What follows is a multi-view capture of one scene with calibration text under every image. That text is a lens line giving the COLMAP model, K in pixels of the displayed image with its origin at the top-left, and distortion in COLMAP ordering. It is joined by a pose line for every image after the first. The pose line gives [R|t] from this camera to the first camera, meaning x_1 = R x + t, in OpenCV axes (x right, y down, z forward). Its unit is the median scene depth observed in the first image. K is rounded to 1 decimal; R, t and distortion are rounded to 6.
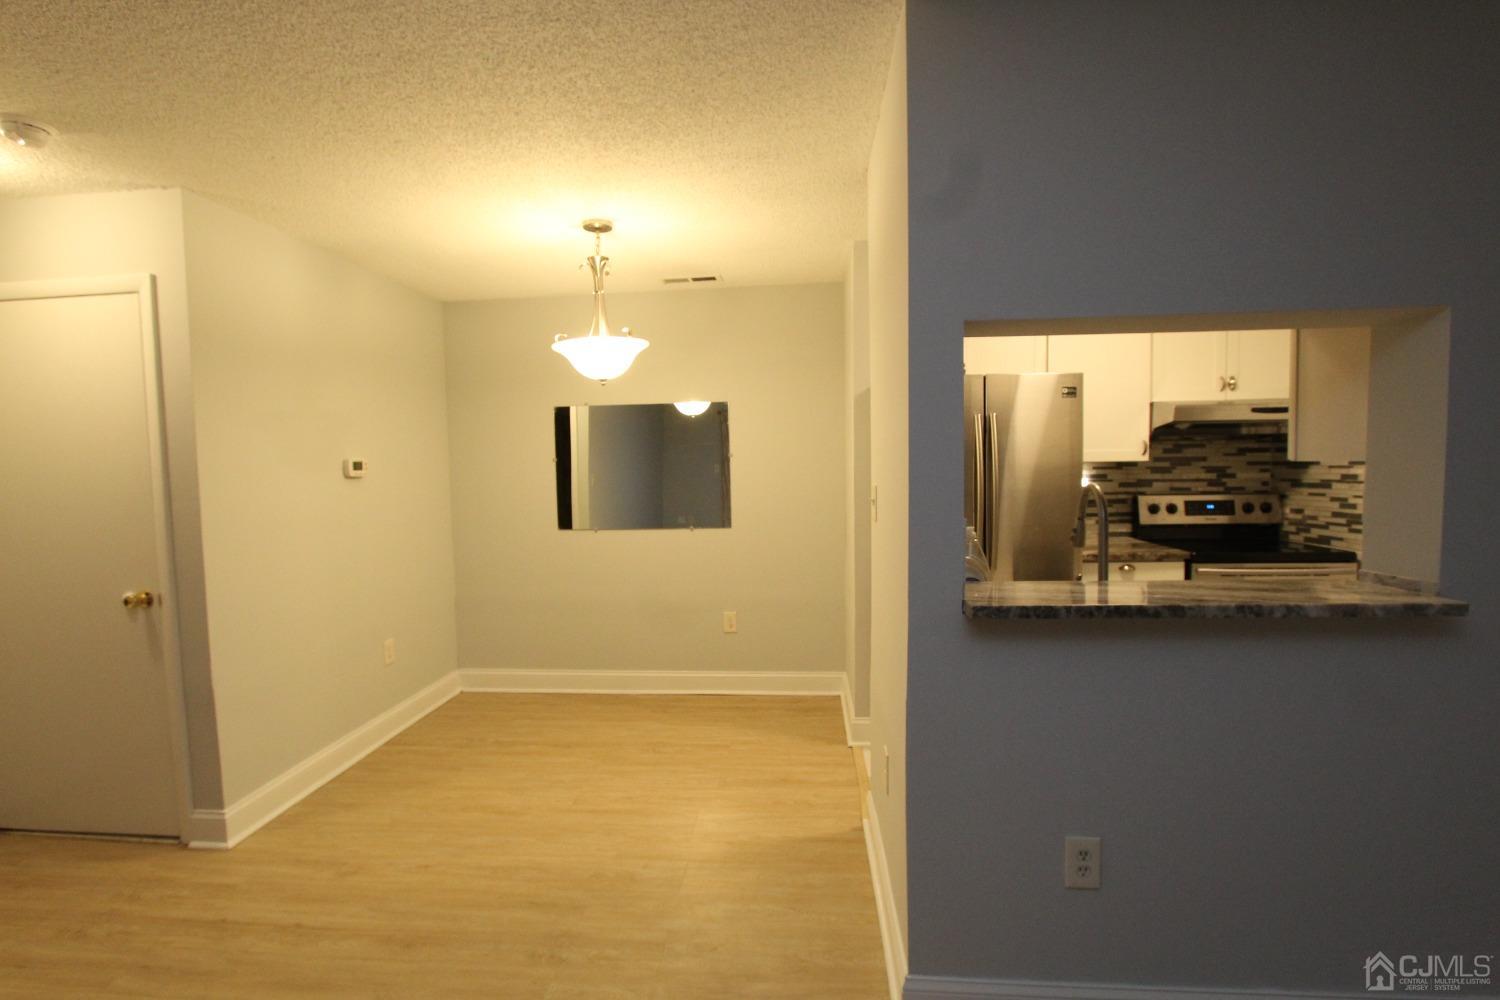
lens RADIAL K [[691.2, 0, 744.7], [0, 691.2, 503.0], [0, 0, 1]] dist [-0.021917, 0.003455]
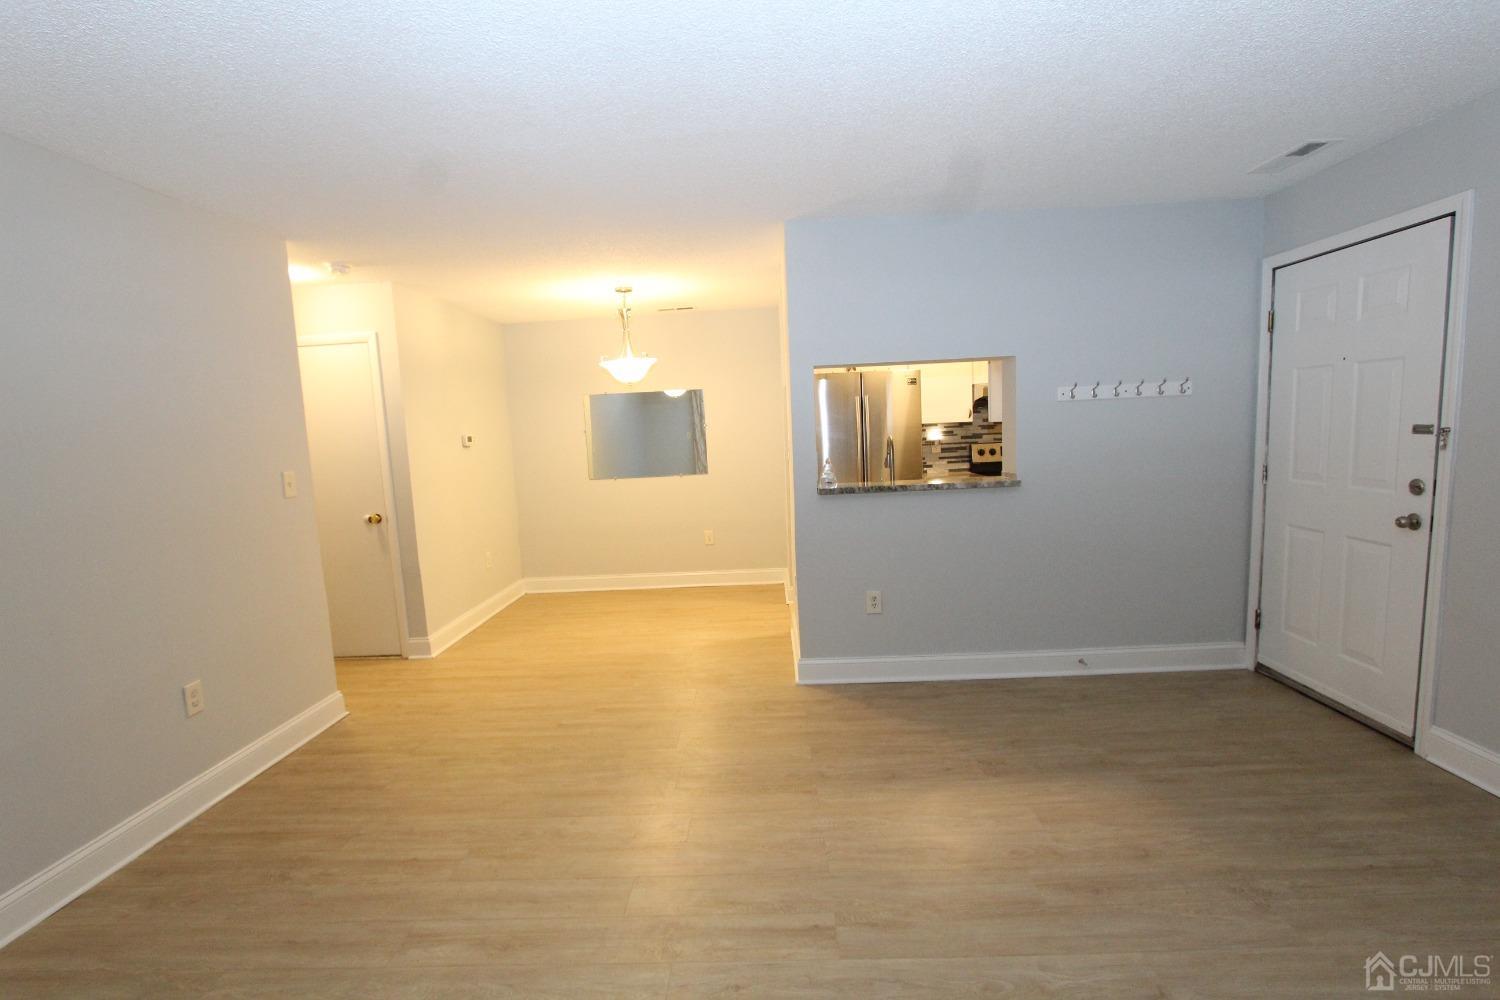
lens RADIAL K [[691.2, 0, 747.4], [0, 691.2, 507.6], [0, 0, 1]] dist [-0.021917, 0.003455]
pose [[0.998047, -0.034674, 0.051958, -0.017392], [0.031800, 0.997971, 0.055167, 0.034710], [-0.053765, -0.053407, 0.997124, -0.607687]]
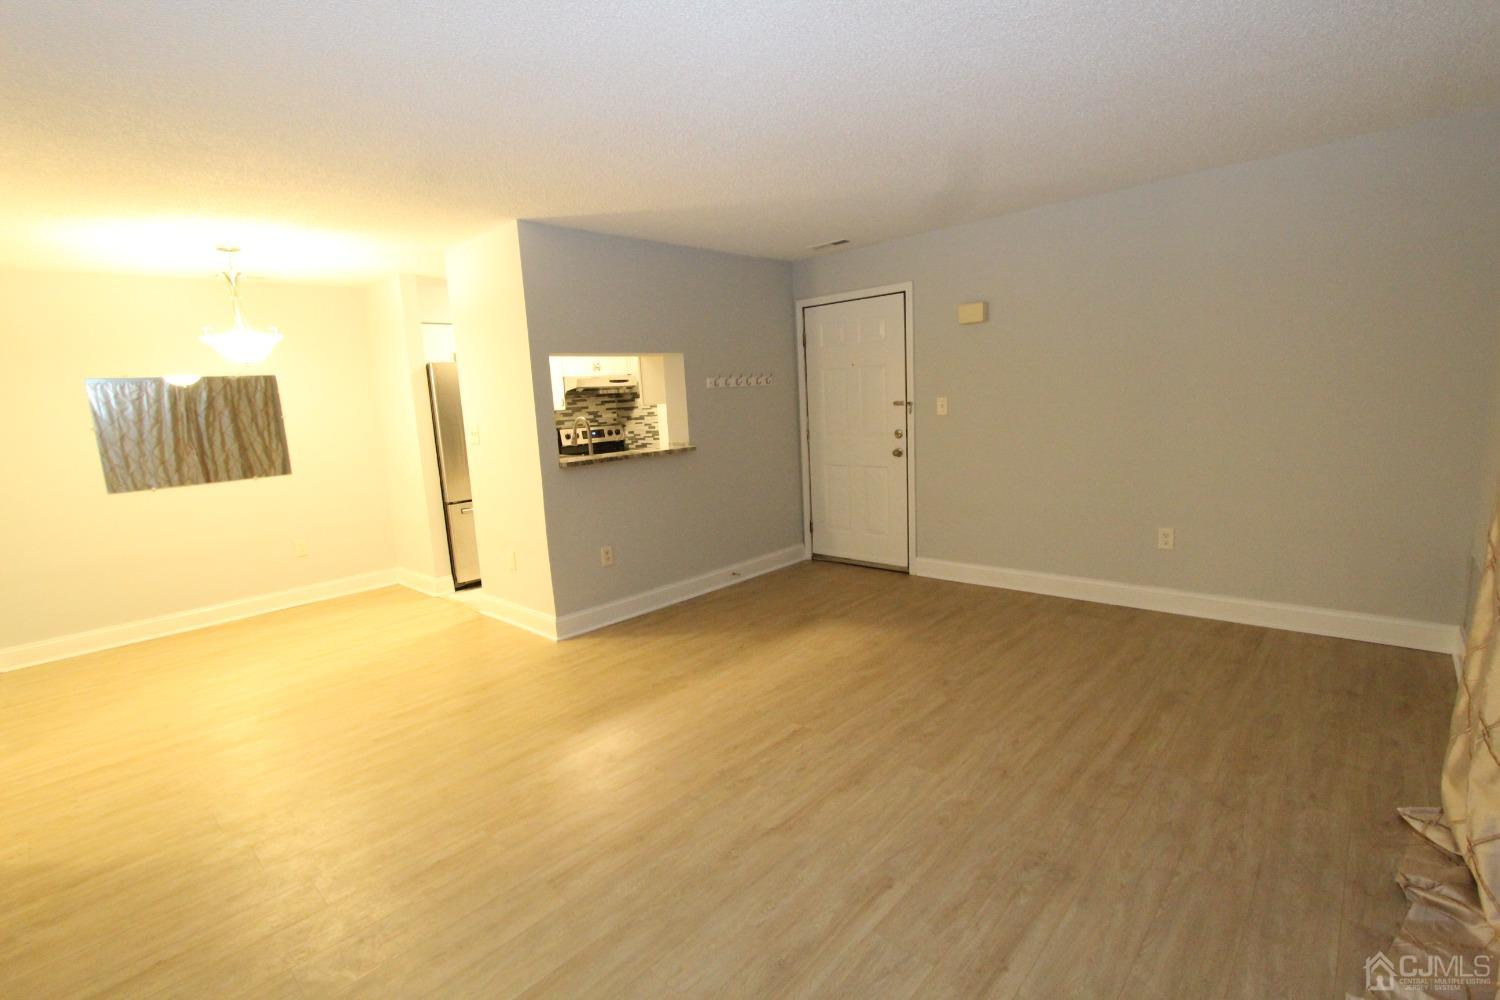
lens RADIAL K [[691.2, 0, 746.1], [0, 691.2, 505.9], [0, 0, 1]] dist [-0.021917, 0.003455]
pose [[0.619504, -0.140045, 0.772400, -0.602434], [0.091219, 0.990135, 0.106360, 0.043541], [-0.779676, 0.004567, 0.626167, -0.549408]]
